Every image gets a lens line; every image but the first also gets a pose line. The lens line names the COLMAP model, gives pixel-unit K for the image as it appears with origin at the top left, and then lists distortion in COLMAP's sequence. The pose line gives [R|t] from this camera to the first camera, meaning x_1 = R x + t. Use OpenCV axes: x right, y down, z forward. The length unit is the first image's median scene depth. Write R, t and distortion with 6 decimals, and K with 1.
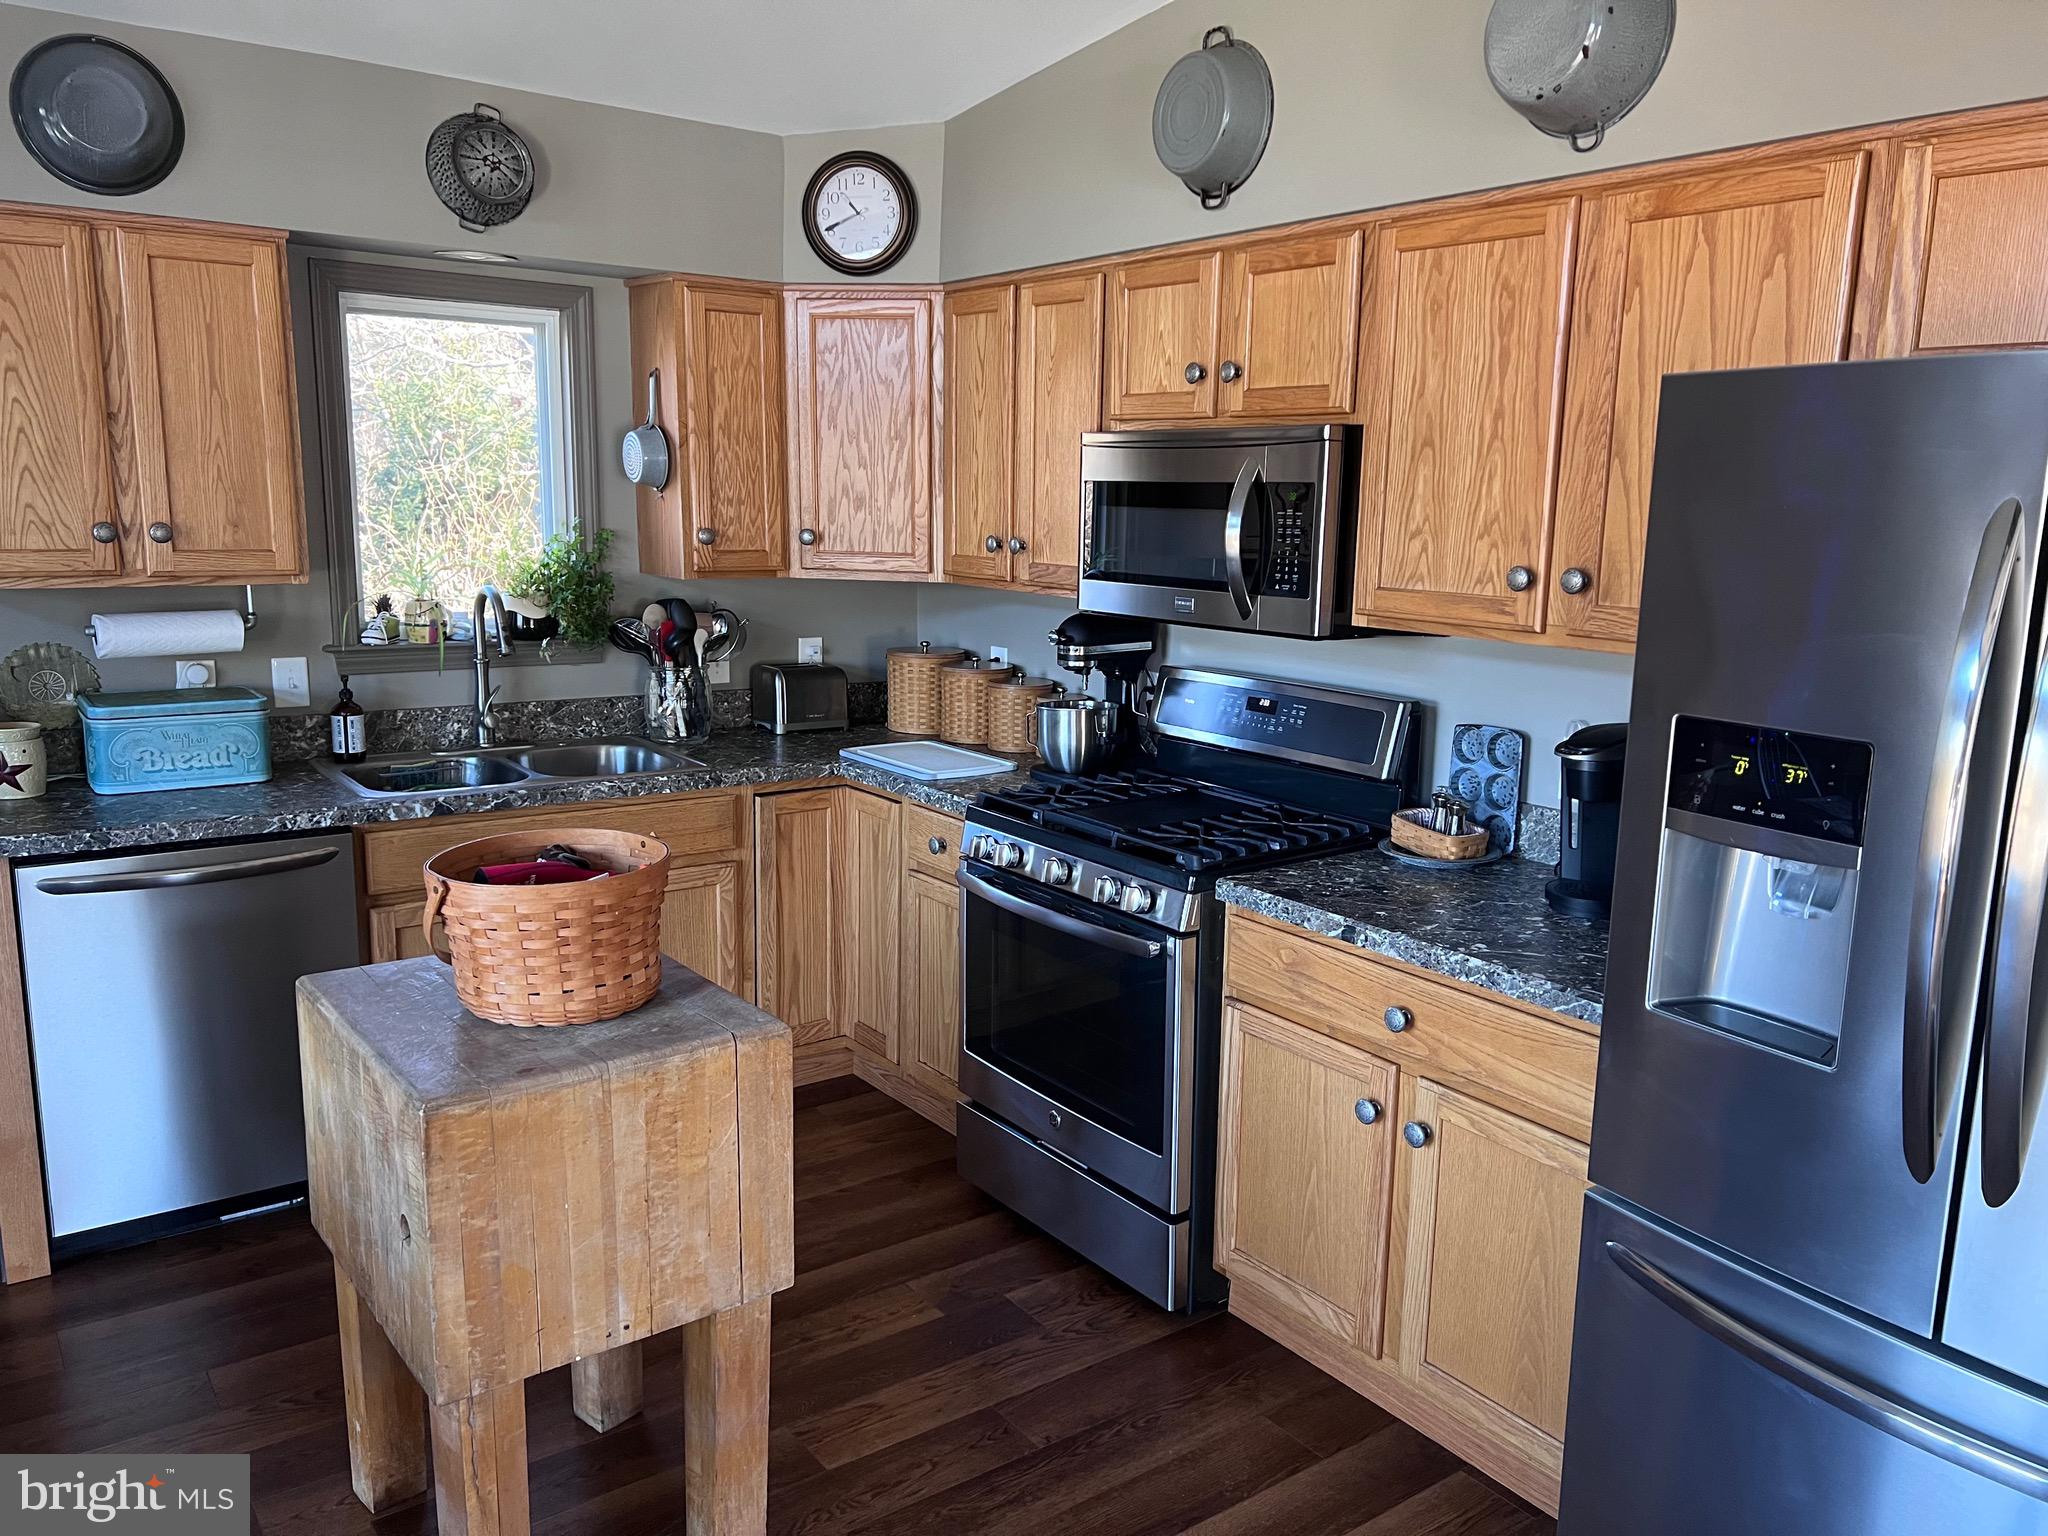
lens RADIAL K [[1518.0, 0, 1030.8], [0, 1518.0, 784.0], [0, 0, 1]] dist [0.050943, -0.060819]
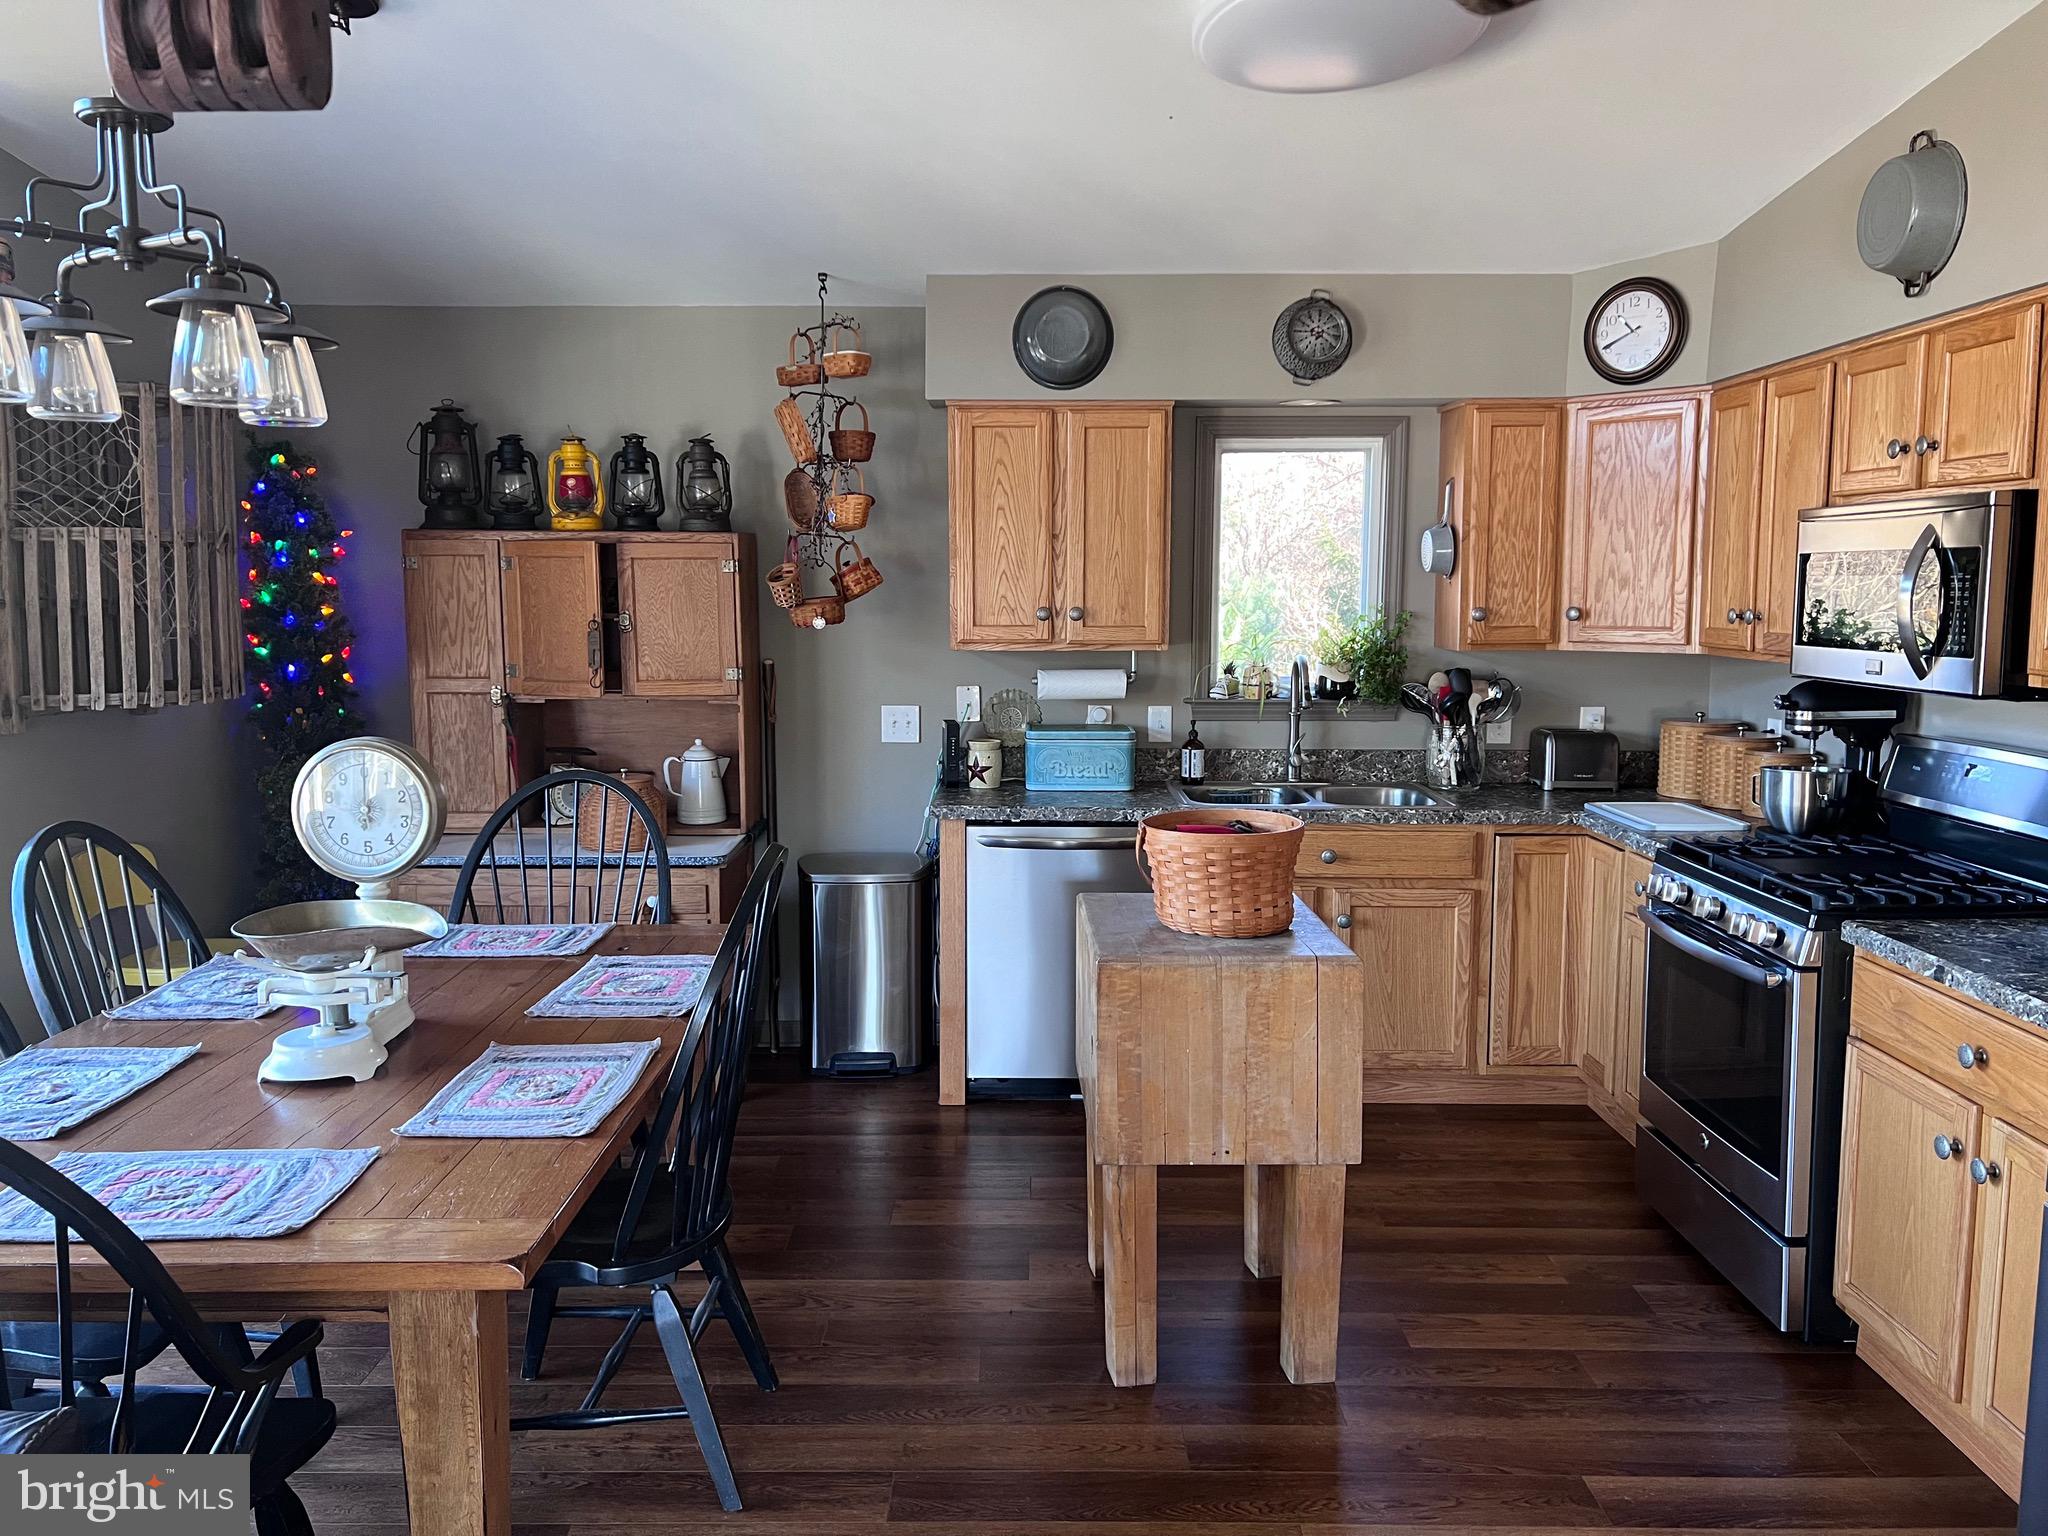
lens RADIAL K [[1518.0, 0, 1020.2], [0, 1518.0, 769.1], [0, 0, 1]] dist [0.050943, -0.060819]
pose [[0.801653, 0.050685, -0.595637, 0.250820], [-0.097221, 0.994188, -0.046248, 0.053935], [0.589831, 0.094983, 0.801921, -0.172069]]
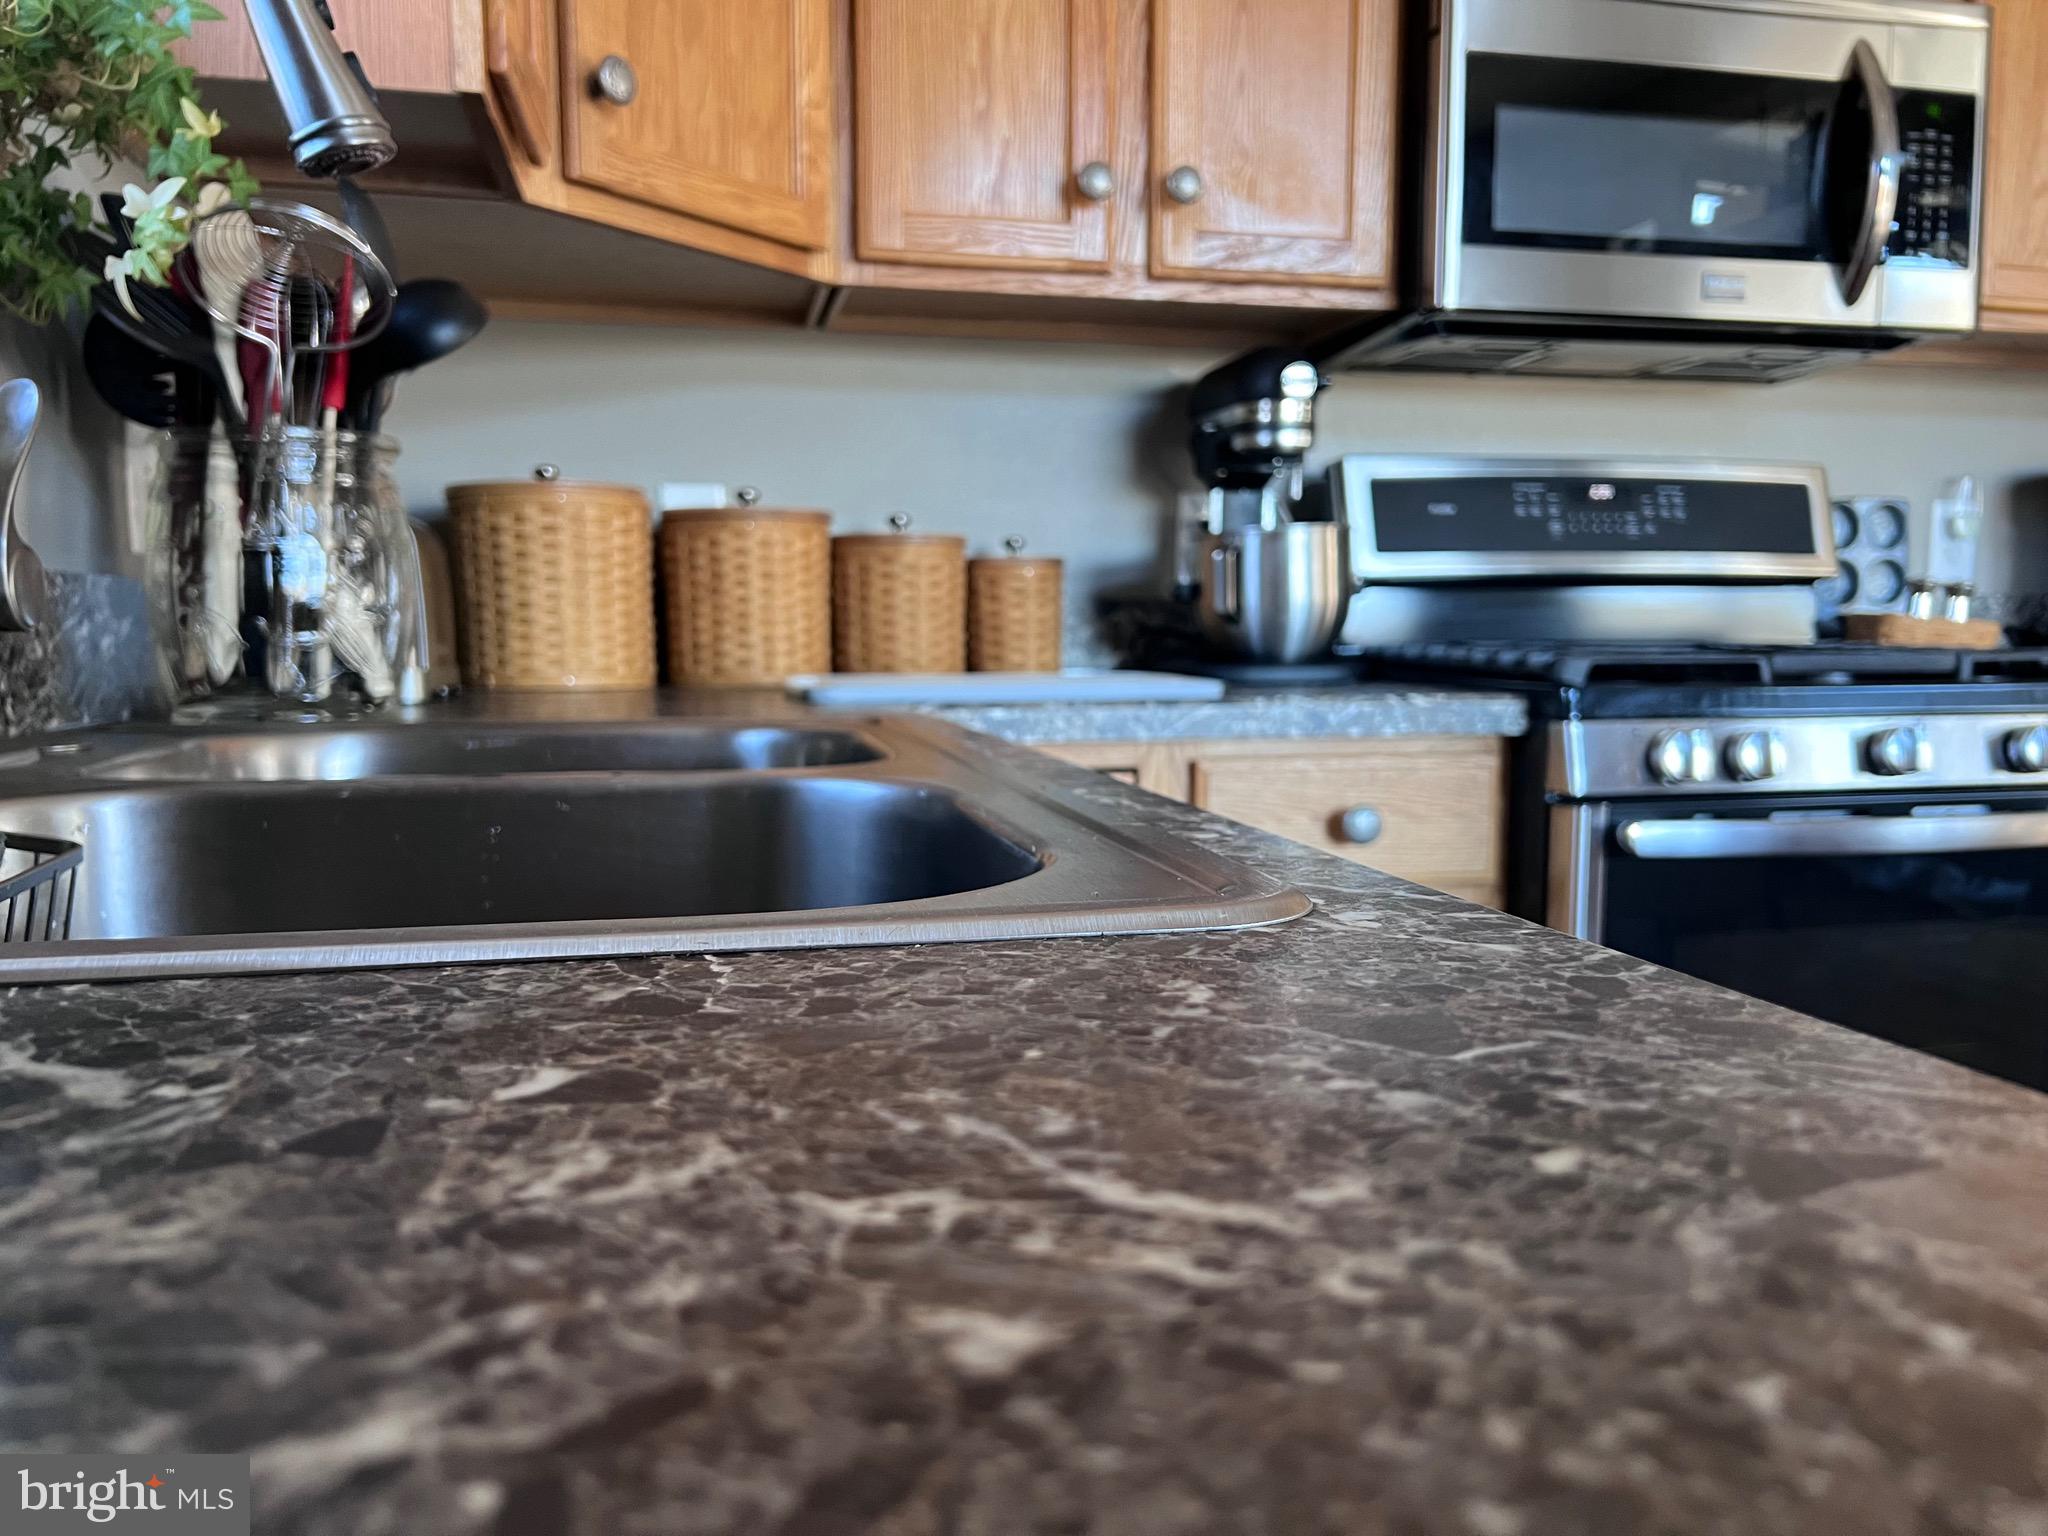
lens RADIAL K [[1518.0, 0, 1019.8], [0, 1518.0, 758.3], [0, 0, 1]] dist [0.050943, -0.060819]
pose [[0.406717, -0.094728, 0.908630, -0.527626], [0.182955, 0.982906, 0.020578, -0.002880], [-0.895047, 0.157869, 0.417095, 0.982541]]
